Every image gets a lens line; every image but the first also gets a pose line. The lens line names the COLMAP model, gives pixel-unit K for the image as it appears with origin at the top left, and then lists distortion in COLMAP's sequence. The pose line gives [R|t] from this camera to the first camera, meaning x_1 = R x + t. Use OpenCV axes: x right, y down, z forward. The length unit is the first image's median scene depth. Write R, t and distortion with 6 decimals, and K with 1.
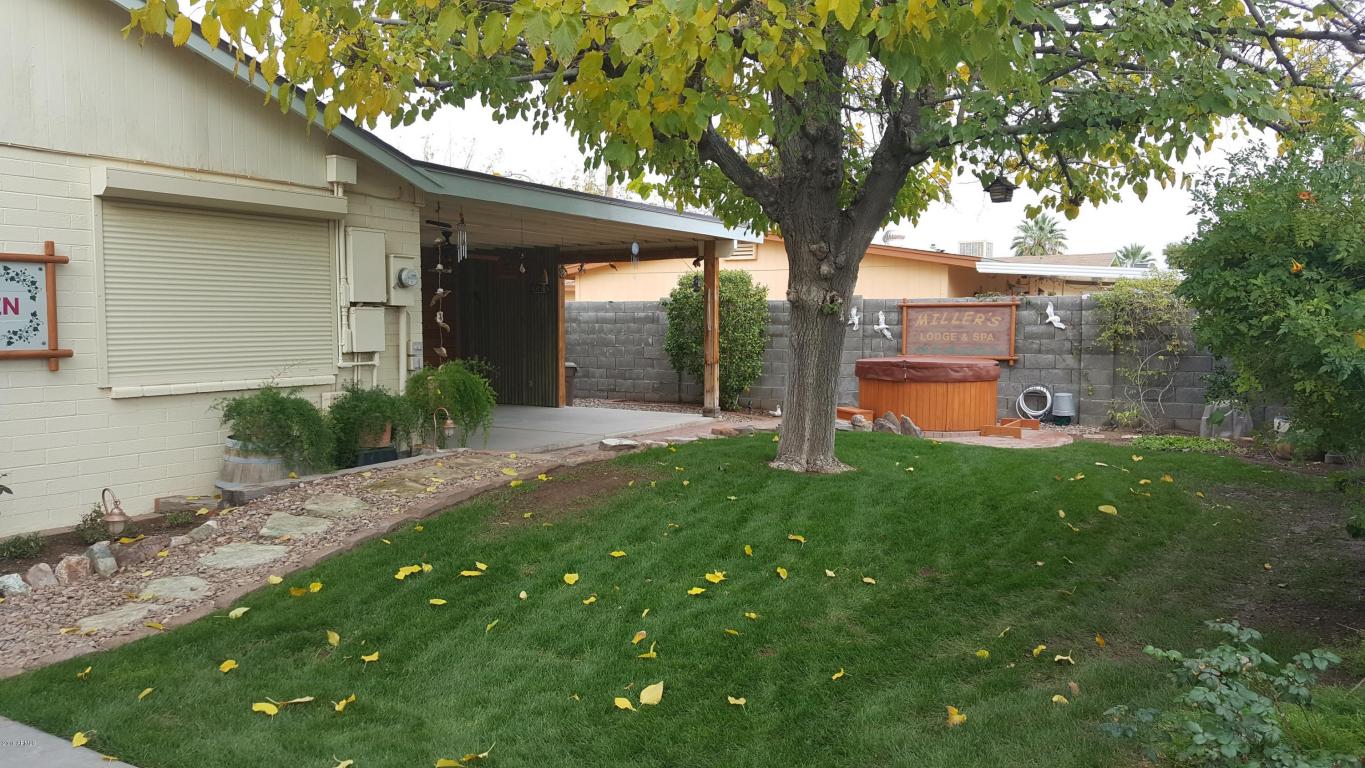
lens RADIAL K [[960.0, 0, 682.5], [0, 960.0, 384.0], [0, 0, 1]] dist [0.037532, -0.081005]
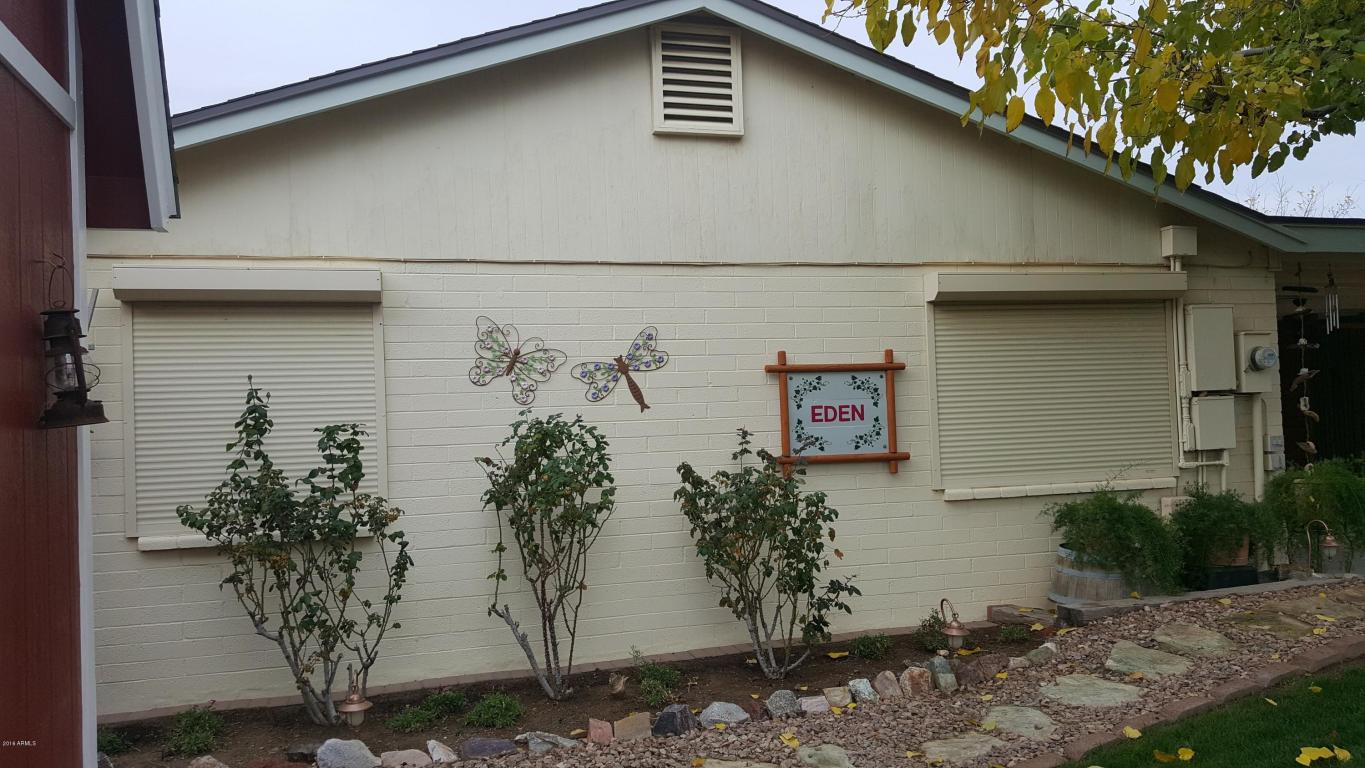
lens RADIAL K [[999.9, 0, 682.5], [0, 999.9, 384.0], [0, 0, 1]] dist [0.162589, -0.274874]
pose [[0.710247, -0.055094, -0.701793, -0.039246], [-0.010740, 0.995969, -0.089058, -0.008590], [0.703870, 0.070791, 0.706792, 0.052491]]
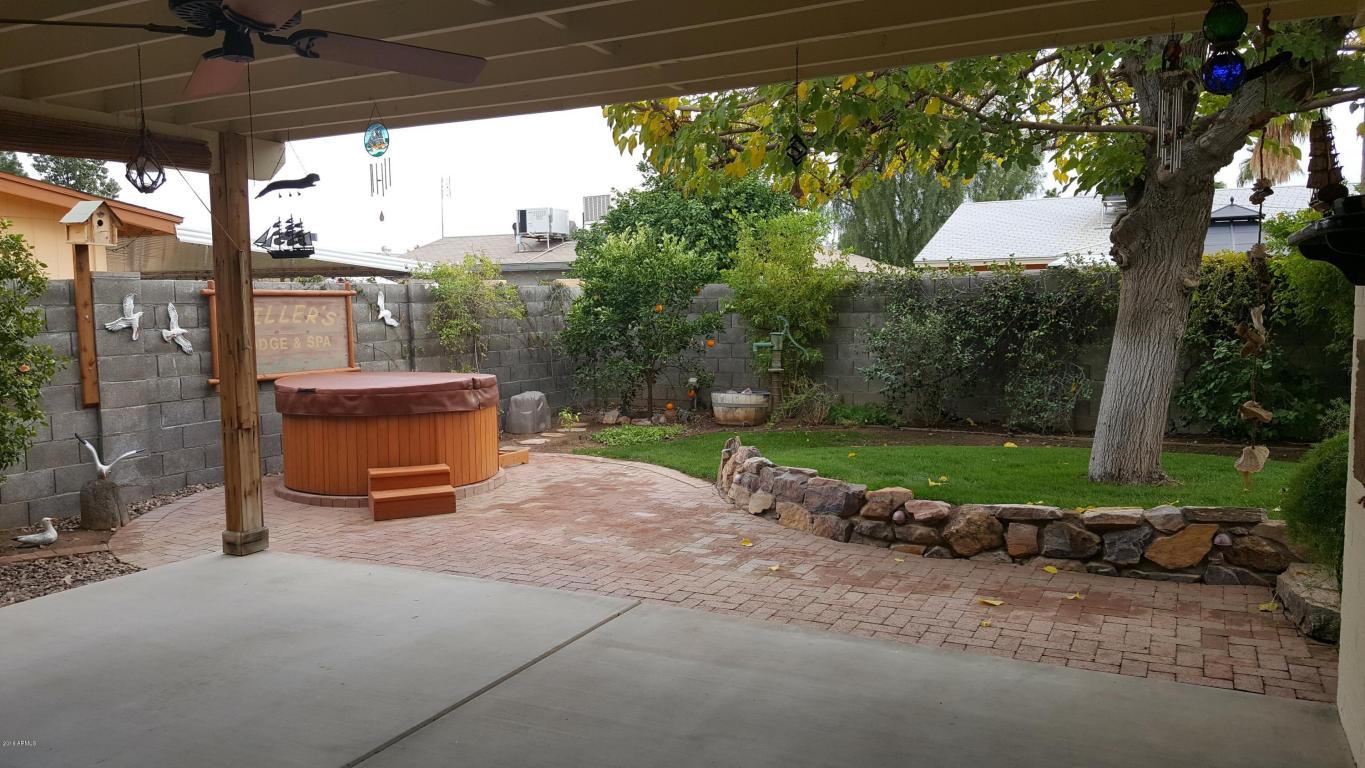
lens RADIAL K [[999.9, 0, 682.5], [0, 999.9, 384.0], [0, 0, 1]] dist [0.162589, -0.274874]
pose [[-0.097759, -0.079763, 0.992009, -0.629221], [0.078039, 0.993099, 0.087542, -0.092726], [-0.992146, 0.085974, -0.090859, 1.223270]]
